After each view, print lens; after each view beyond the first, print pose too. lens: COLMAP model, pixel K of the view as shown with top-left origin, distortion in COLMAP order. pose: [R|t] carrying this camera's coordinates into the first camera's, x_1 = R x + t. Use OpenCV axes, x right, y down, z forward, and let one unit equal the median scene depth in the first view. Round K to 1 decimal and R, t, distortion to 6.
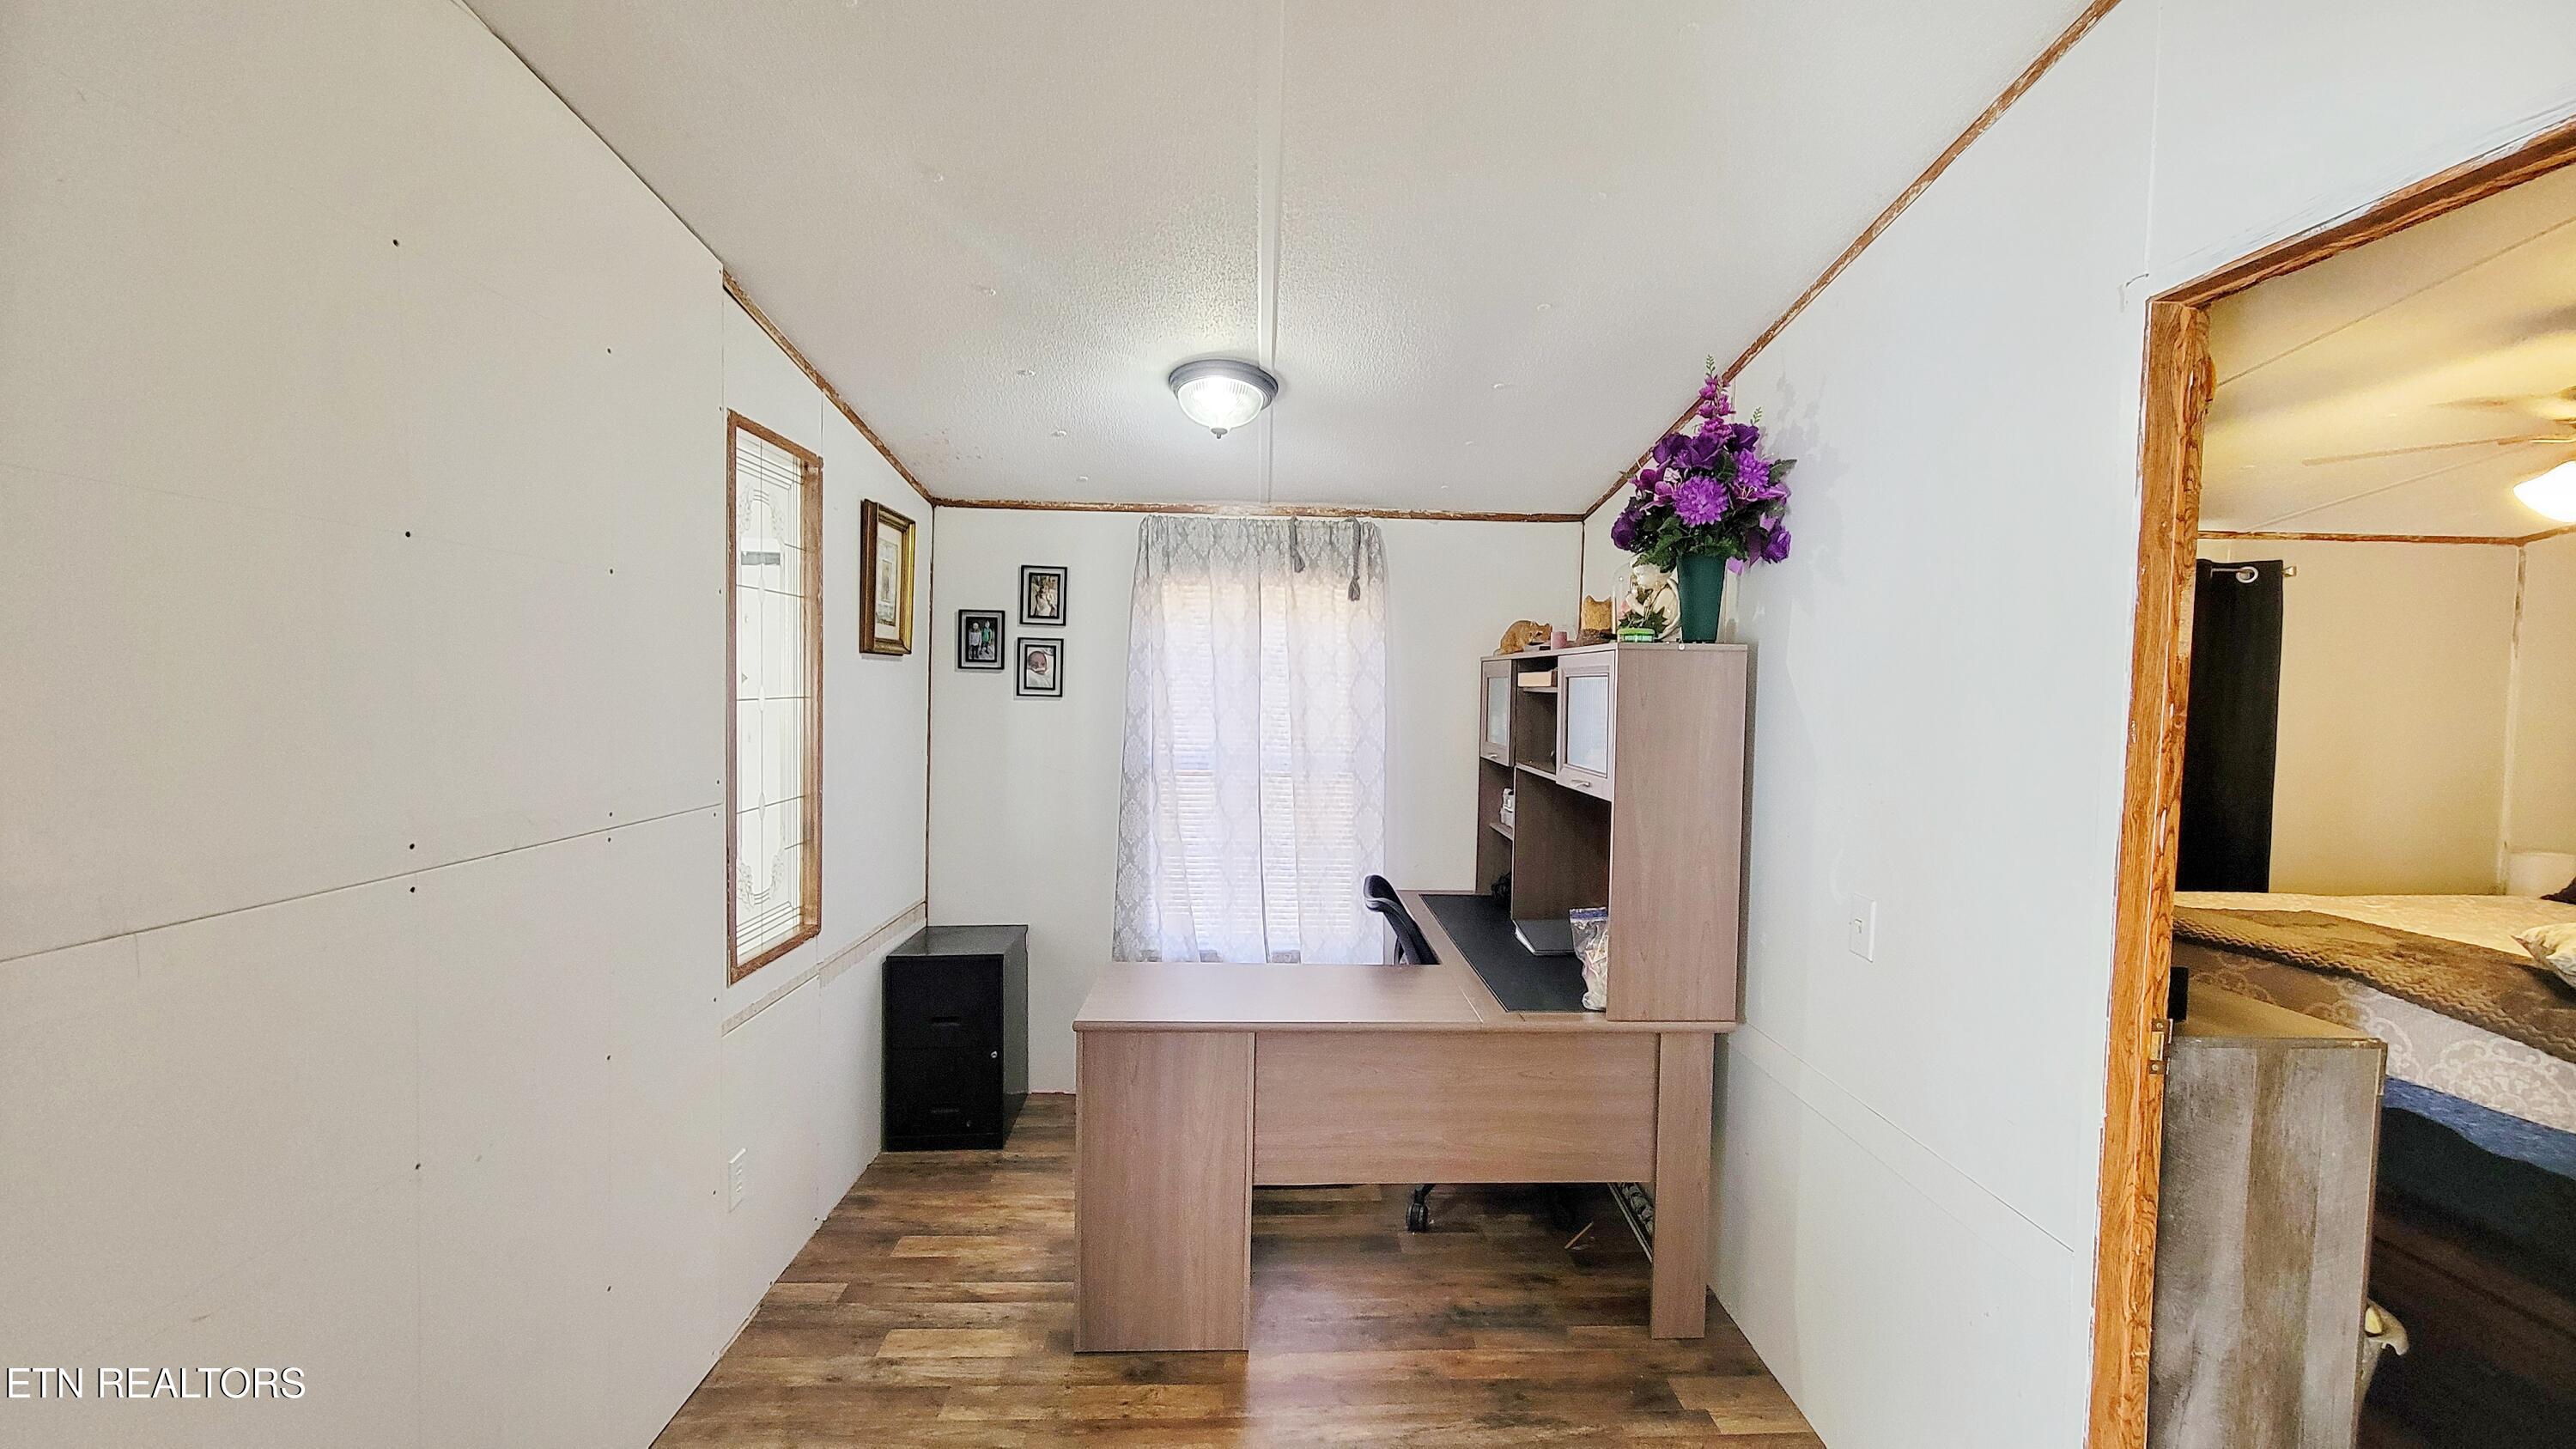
lens RADIAL K [[1056.5, 0, 1299.9], [0, 1056.5, 726.3], [0, 0, 1]] dist [0.002080, -0.000079]
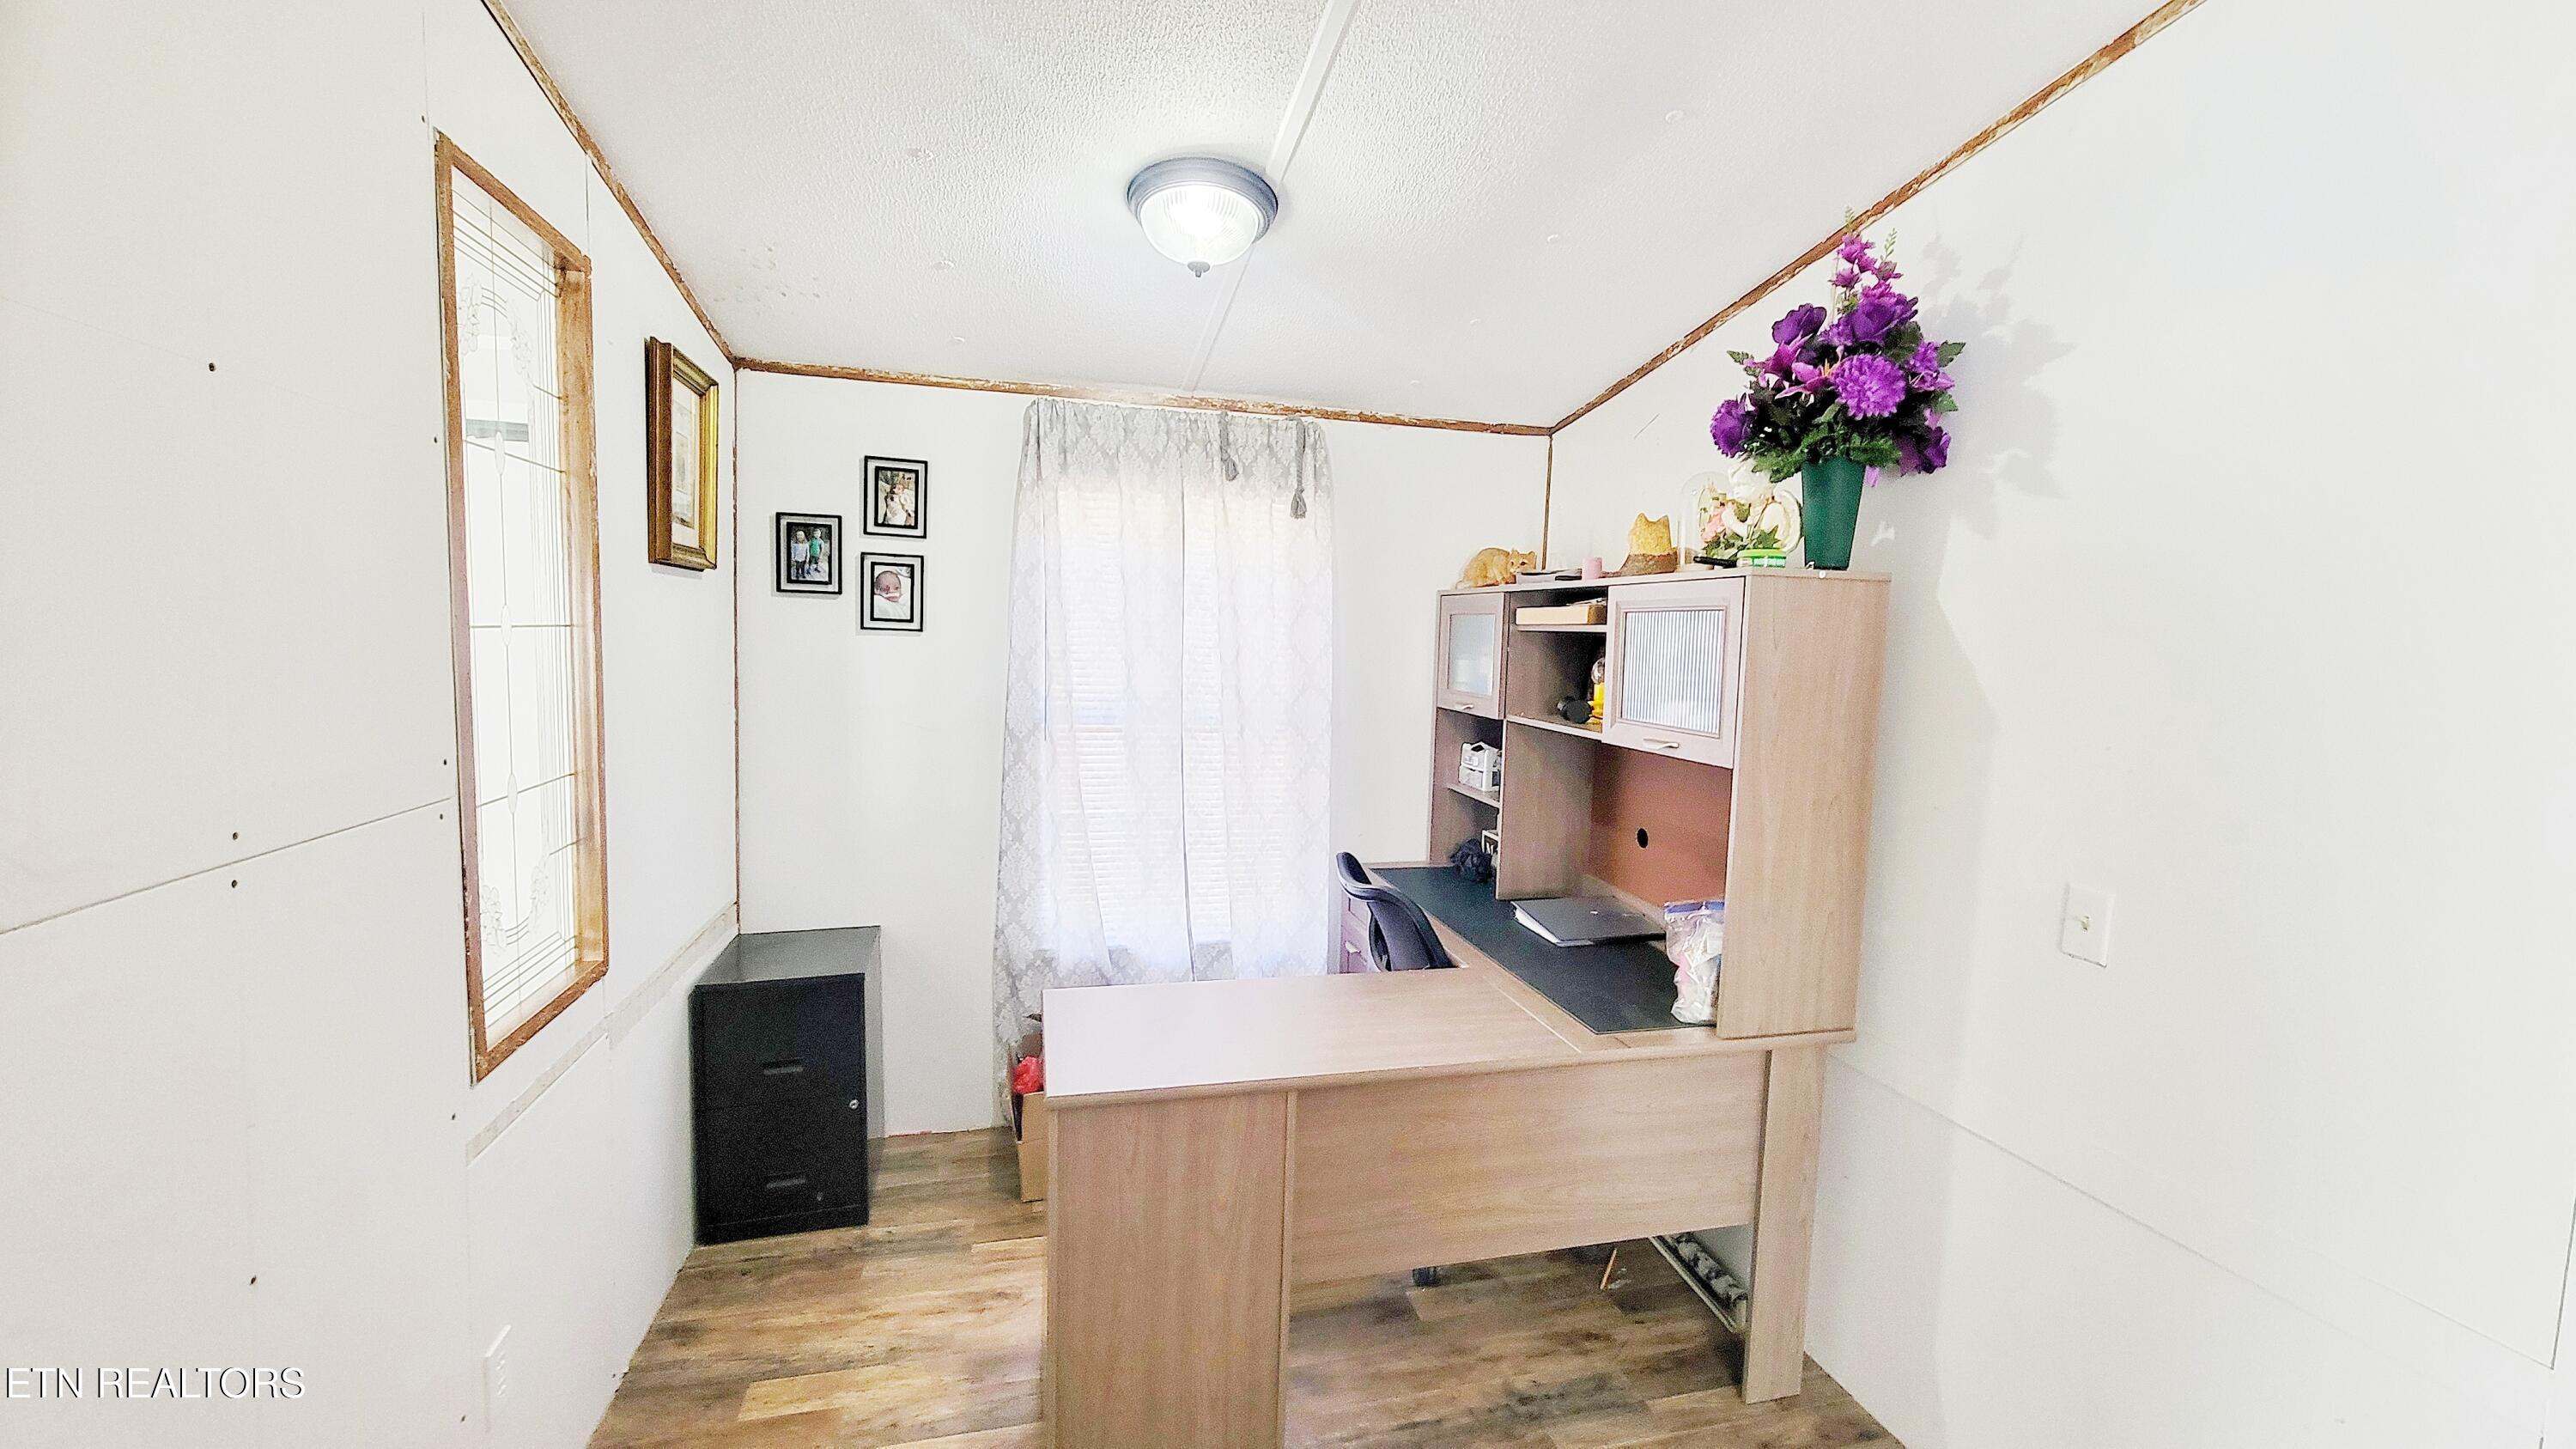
lens RADIAL K [[1056.5, 0, 1299.0], [0, 1056.5, 728.9], [0, 0, 1]] dist [0.002080, -0.000079]
pose [[0.977011, -0.008376, 0.213024, -0.162007], [-0.003690, 0.998414, 0.056181, -0.001608], [-0.213157, -0.055675, 0.975430, 0.246884]]
